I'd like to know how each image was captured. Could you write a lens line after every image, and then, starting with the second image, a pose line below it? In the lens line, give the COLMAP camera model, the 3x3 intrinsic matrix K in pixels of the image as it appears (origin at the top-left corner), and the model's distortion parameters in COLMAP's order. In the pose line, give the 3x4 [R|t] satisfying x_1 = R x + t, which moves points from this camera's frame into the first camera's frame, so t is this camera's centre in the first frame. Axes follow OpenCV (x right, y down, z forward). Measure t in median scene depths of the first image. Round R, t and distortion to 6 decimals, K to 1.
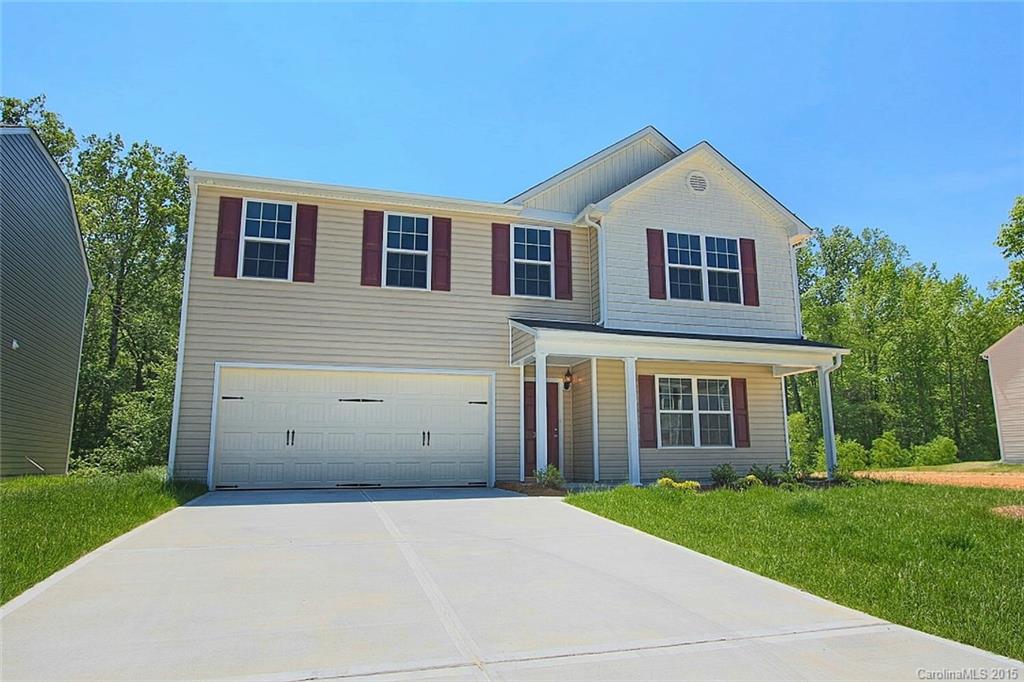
lens RADIAL K [[636.3, 0, 512.0], [0, 636.3, 341.0], [0, 0, 1]] dist [-0.020287, 0.056281]
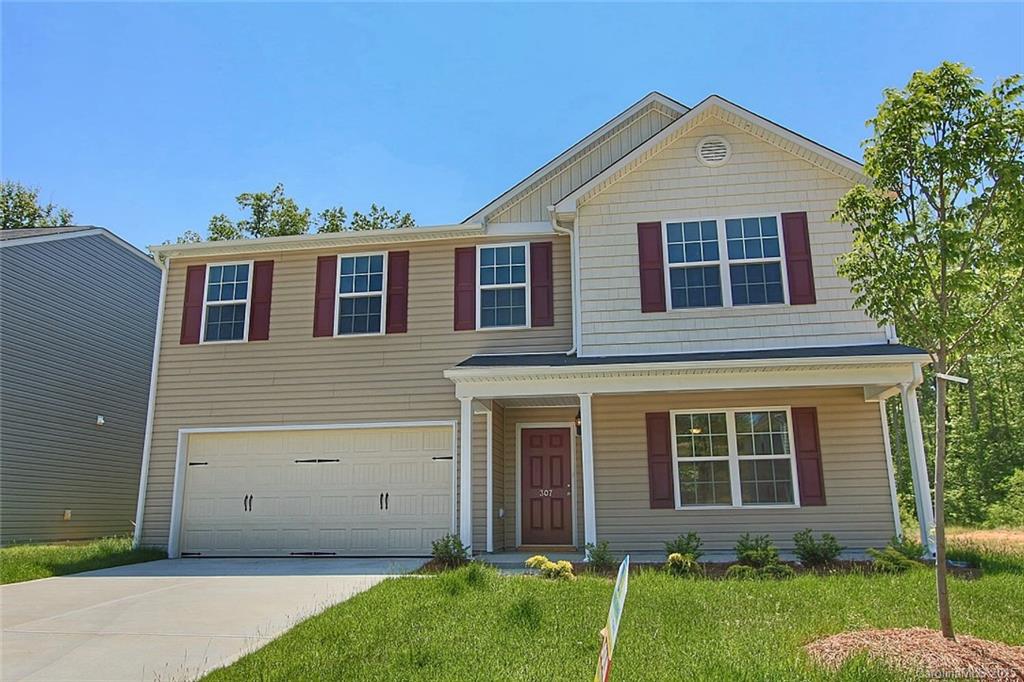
lens RADIAL K [[739.3, 0, 512.0], [0, 739.3, 341.0], [0, 0, 1]] dist [-0.000250, 0.000323]
pose [[0.907021, -0.104953, -0.407795, 0.435338], [0.081805, 0.993909, -0.073849, 0.020720], [0.413062, 0.033623, 0.910082, 0.120081]]
